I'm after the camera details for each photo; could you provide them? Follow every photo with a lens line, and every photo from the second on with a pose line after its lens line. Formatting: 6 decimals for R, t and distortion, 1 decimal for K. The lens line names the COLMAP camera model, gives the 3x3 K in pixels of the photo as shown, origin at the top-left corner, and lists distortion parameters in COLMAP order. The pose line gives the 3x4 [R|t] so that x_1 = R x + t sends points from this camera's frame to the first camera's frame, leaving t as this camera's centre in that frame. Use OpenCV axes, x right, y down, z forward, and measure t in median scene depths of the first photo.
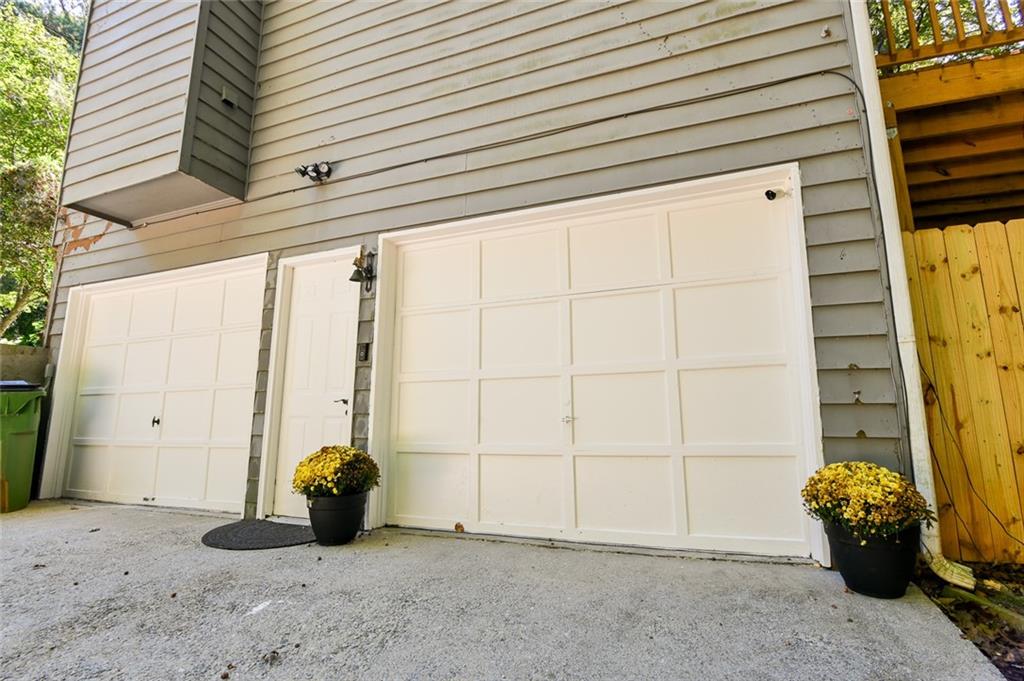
lens RADIAL K [[502.3, 0, 511.8], [0, 502.3, 339.3], [0, 0, 1]] dist [-0.021476, 0.001334]
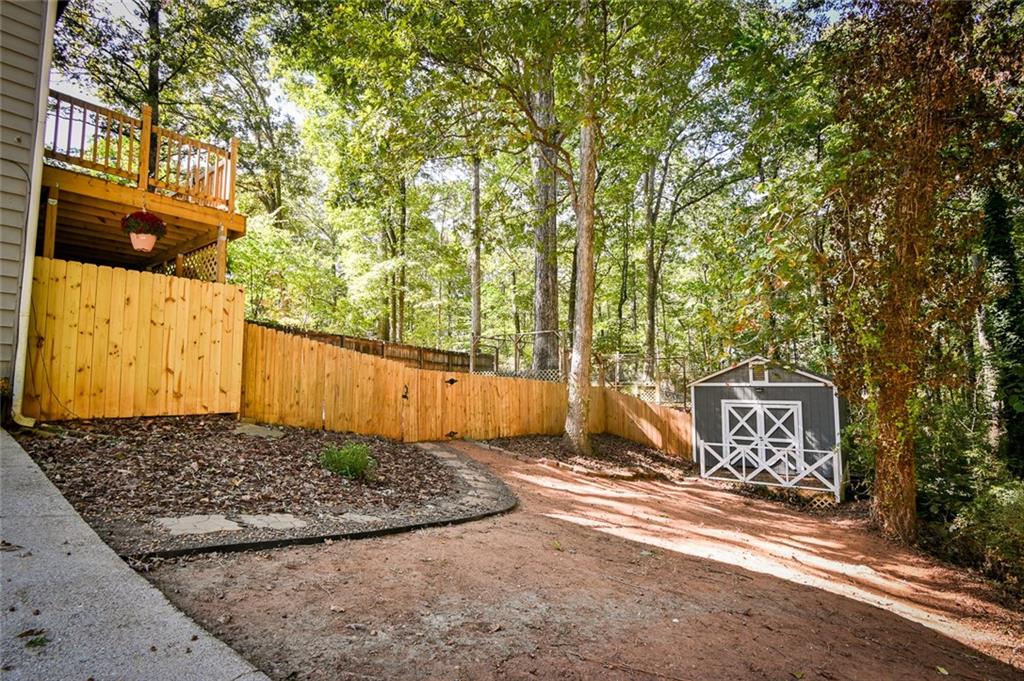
lens RADIAL K [[502.3, 0, 511.8], [0, 502.3, 341.1], [0, 0, 1]] dist [-0.021476, 0.001334]
pose [[0.269593, 0.081829, 0.959491, -0.580931], [-0.162558, 0.985951, -0.038410, -0.132115], [-0.949154, -0.145618, 0.279108, -1.431194]]
